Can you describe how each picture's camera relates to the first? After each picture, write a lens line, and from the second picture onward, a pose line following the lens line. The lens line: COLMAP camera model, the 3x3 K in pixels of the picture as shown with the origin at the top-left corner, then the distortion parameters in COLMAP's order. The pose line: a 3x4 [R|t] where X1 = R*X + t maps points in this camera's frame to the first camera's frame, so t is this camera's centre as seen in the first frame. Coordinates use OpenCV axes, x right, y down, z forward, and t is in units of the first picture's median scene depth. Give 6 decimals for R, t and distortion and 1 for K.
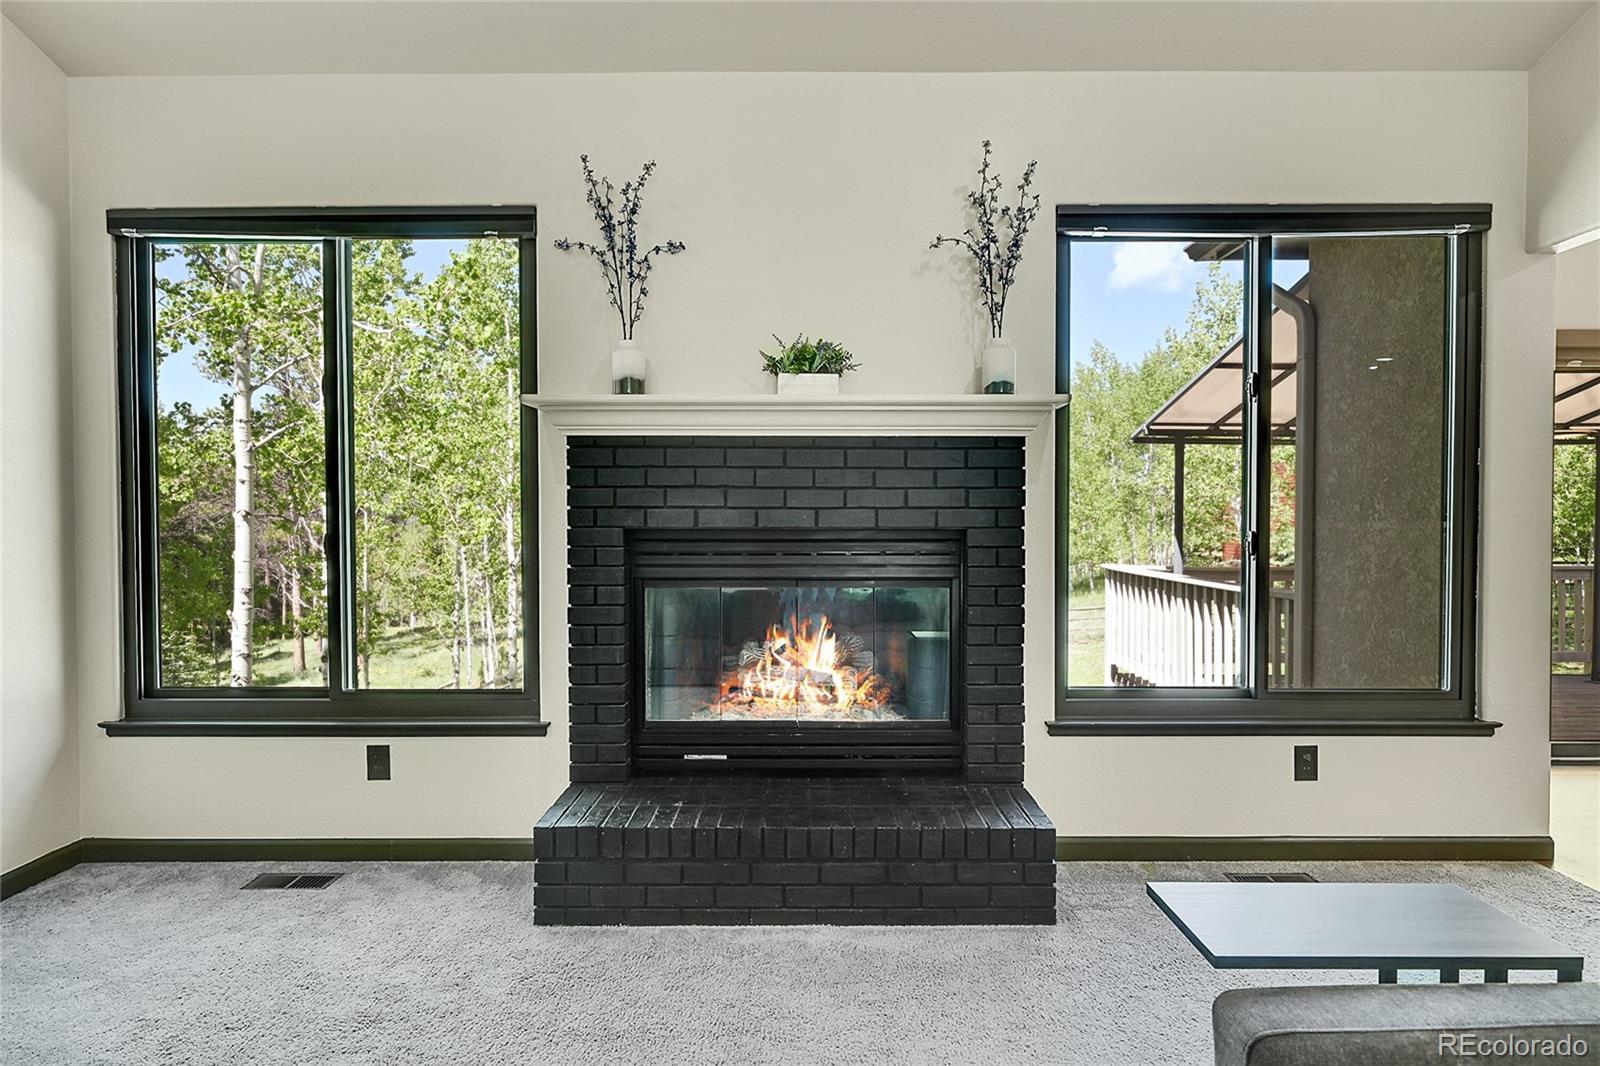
lens RADIAL K [[850.3, 0, 807.7], [0, 850.3, 541.1], [0, 0, 1]] dist [-0.006283, -0.000170]
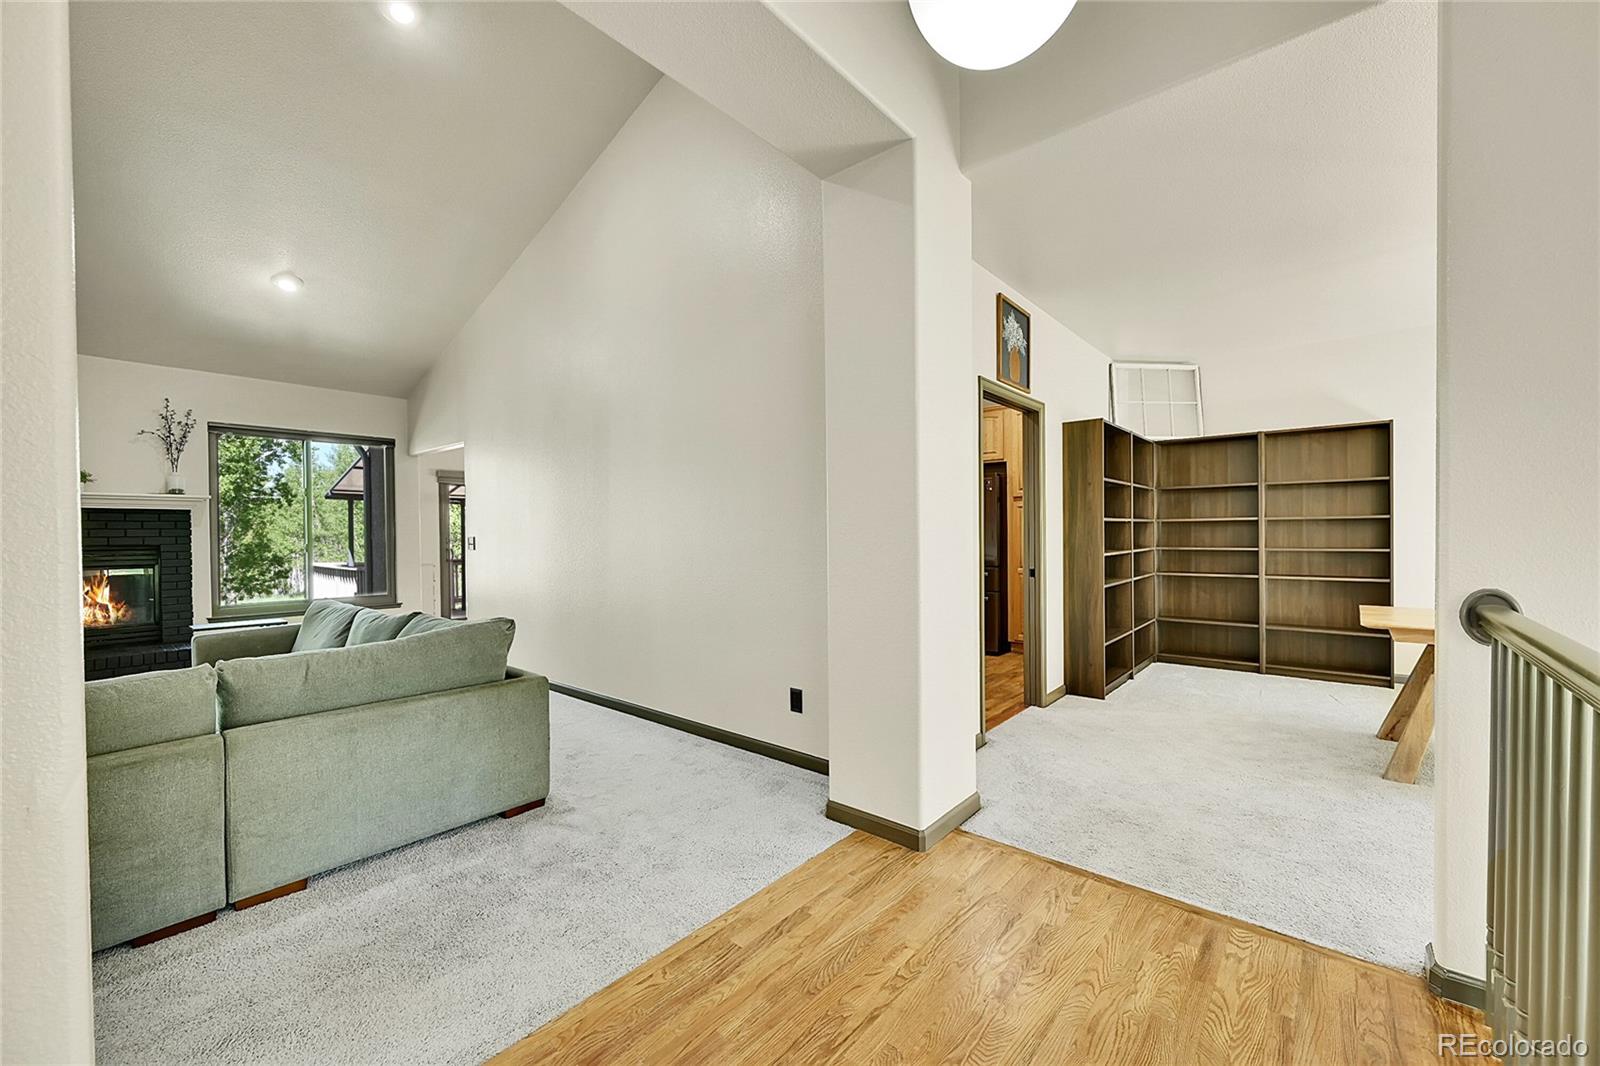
lens RADIAL K [[628.4, 0, 799.4], [0, 628.4, 536.3], [0, 0, 1]] dist [0.000101, -0.000469]
pose [[0.649728, -0.012948, 0.760057, -0.000010], [0.028864, 0.999554, -0.007647, 0.027493], [-0.759619, 0.026907, 0.649812, -1.657445]]
